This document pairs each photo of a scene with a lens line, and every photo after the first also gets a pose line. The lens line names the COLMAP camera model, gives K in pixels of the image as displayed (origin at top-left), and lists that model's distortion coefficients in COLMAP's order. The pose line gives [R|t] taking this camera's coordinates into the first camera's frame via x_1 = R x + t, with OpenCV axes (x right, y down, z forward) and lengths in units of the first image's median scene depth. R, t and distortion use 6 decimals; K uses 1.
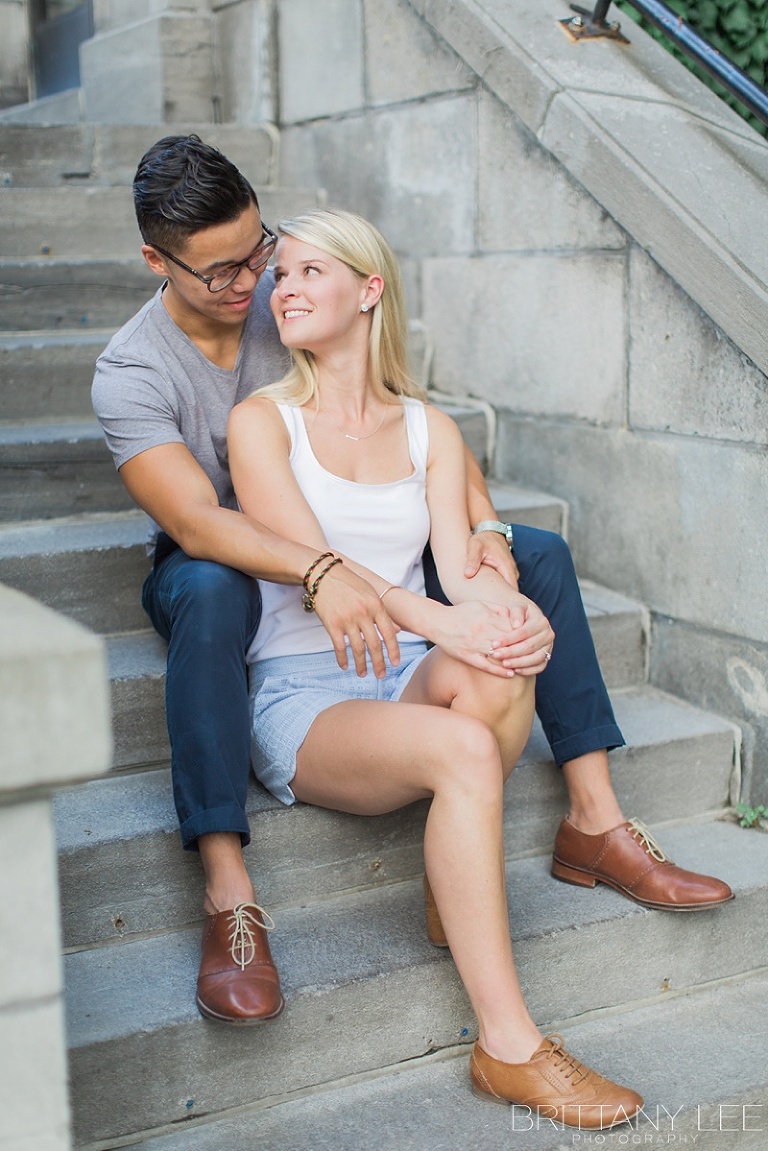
lens RADIAL K [[1673.9, 0, 384.0], [0, 1673.9, 575.5], [0, 0, 1]] dist [0.012717, -0.058760]
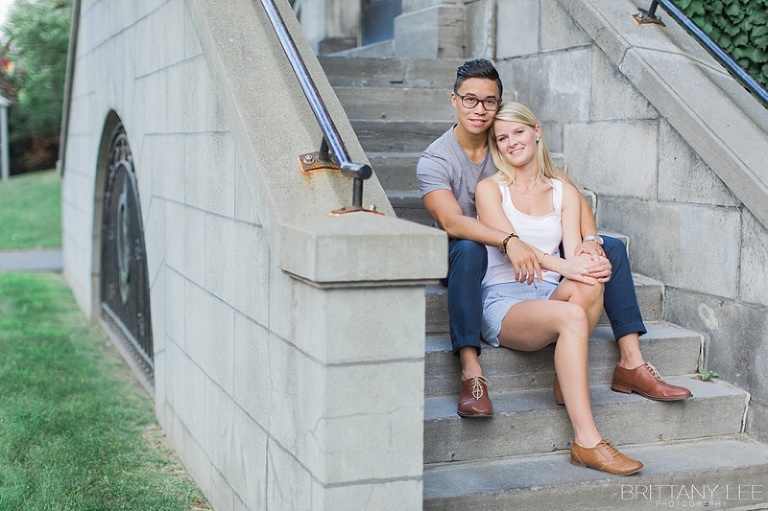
lens RADIAL K [[1095.1, 0, 381.8], [0, 1095.1, 239.2], [0, 0, 1]] dist [-0.000414, -0.010420]
pose [[0.989245, 0.038764, -0.141040, -0.004546], [-0.052301, 0.994238, -0.093572, 0.112545], [0.136600, 0.099942, 0.985572, -0.437669]]
